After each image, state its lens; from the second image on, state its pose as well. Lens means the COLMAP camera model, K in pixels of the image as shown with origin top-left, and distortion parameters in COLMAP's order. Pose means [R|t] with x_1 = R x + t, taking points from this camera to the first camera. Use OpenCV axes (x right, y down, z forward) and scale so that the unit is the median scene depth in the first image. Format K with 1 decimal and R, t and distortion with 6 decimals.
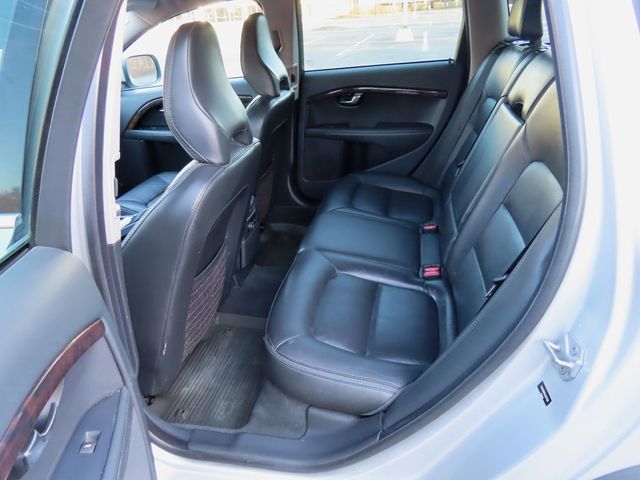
lens RADIAL K [[457.1, 0, 318.6], [0, 457.1, 242.5], [0, 0, 1]] dist [-0.006812, 0.001735]
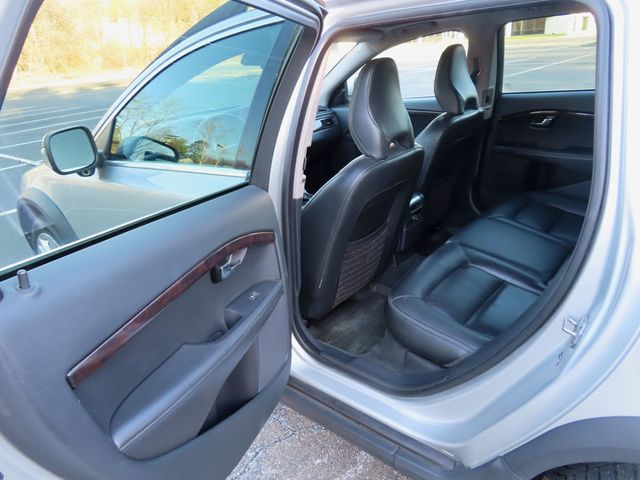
lens RADIAL K [[457.1, 0, 318.6], [0, 457.1, 242.5], [0, 0, 1]] dist [-0.006812, 0.001735]
pose [[0.874341, 0.185125, -0.448616, 0.186942], [-0.198156, 0.980001, 0.018206, 0.056506], [0.443014, 0.072978, 0.893539, -0.195233]]
